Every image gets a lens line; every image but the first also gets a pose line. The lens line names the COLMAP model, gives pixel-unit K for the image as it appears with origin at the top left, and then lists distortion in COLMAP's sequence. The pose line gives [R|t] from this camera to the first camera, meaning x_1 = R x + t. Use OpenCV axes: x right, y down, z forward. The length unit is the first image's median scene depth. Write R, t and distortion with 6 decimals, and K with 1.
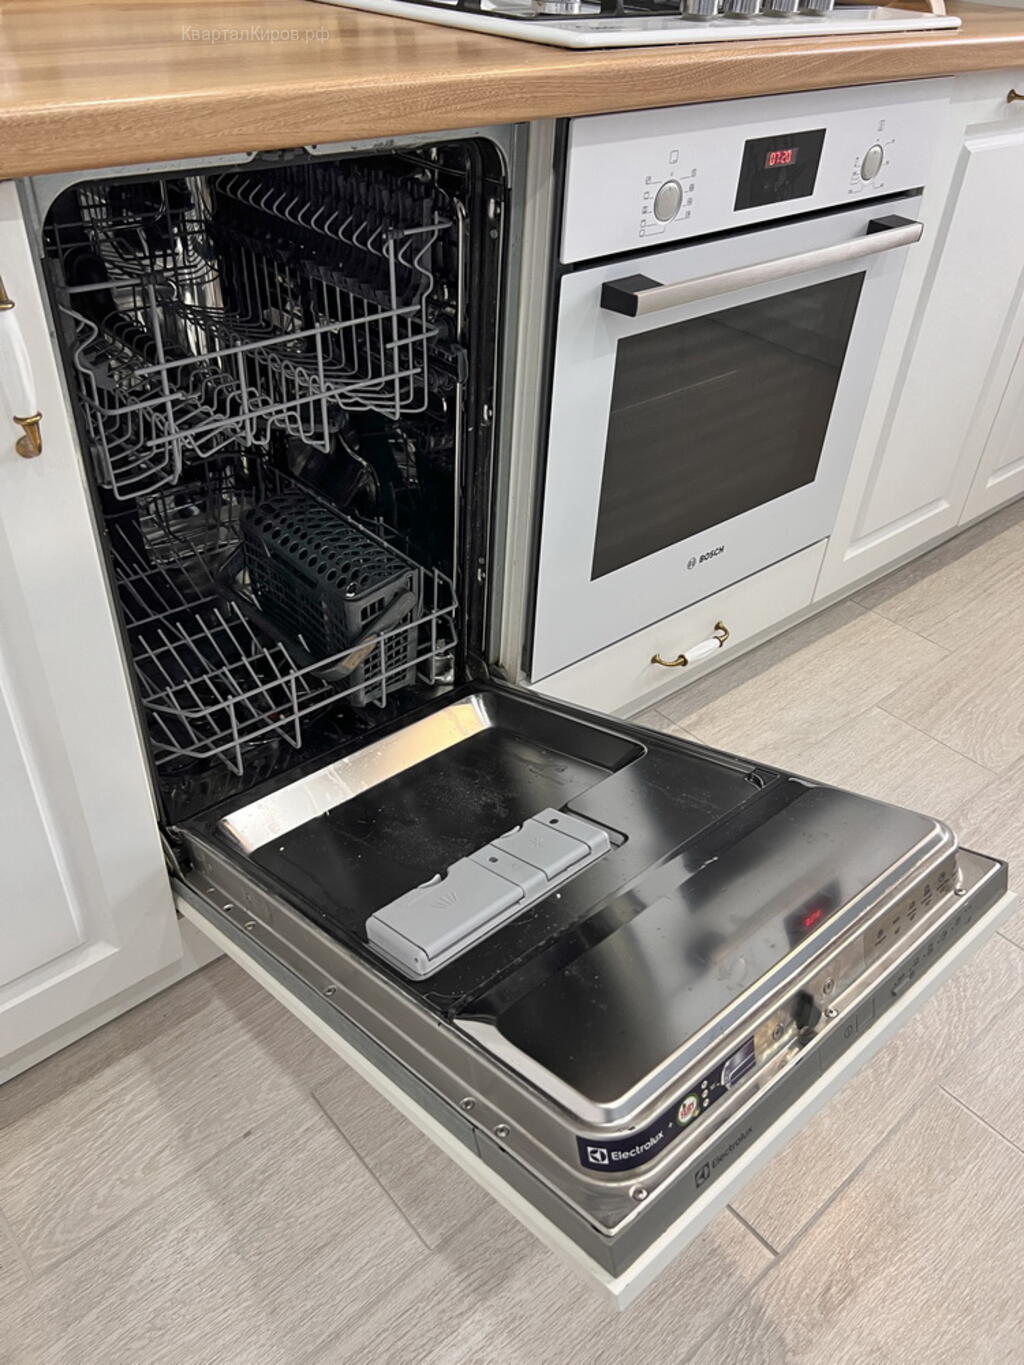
lens RADIAL K [[1034.5, 0, 497.8], [0, 1034.5, 681.2], [0, 0, 1]] dist [0.042322, -0.049817]
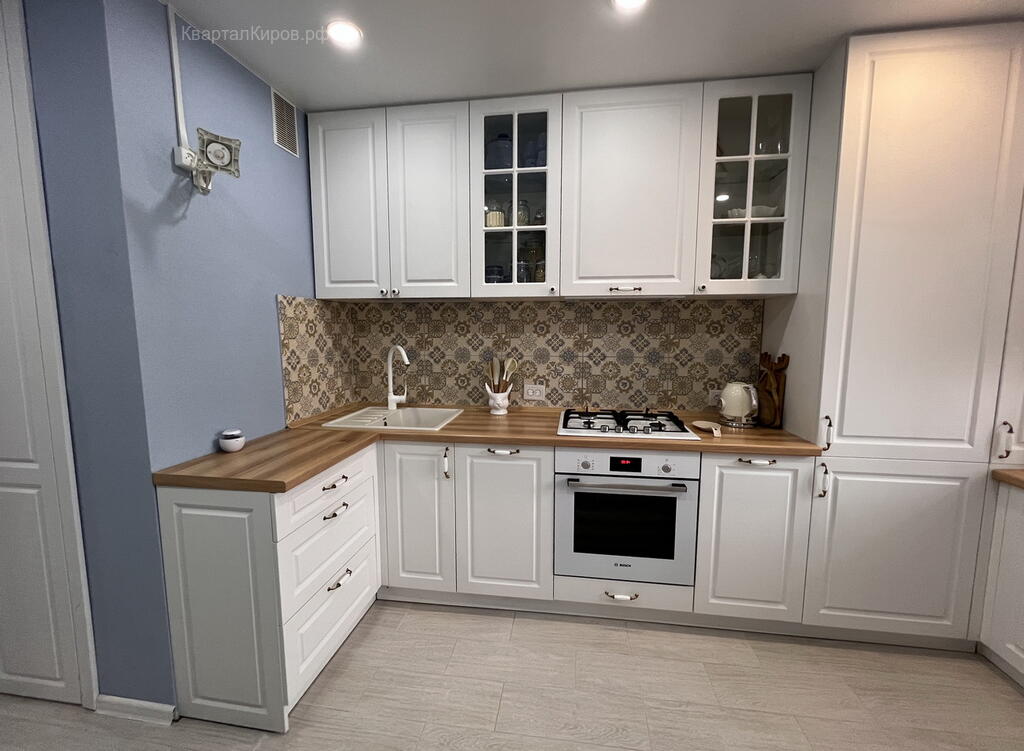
lens RADIAL K [[413.2, 0, 511.9], [0, 413.2, 377.3], [0, 0, 1]] dist [-0.003313, 0.000747]
pose [[0.654606, 0.042418, -0.754780, 1.038168], [-0.434076, 0.838517, -0.329342, -0.036741], [0.618926, 0.543221, 0.567311, -0.350499]]
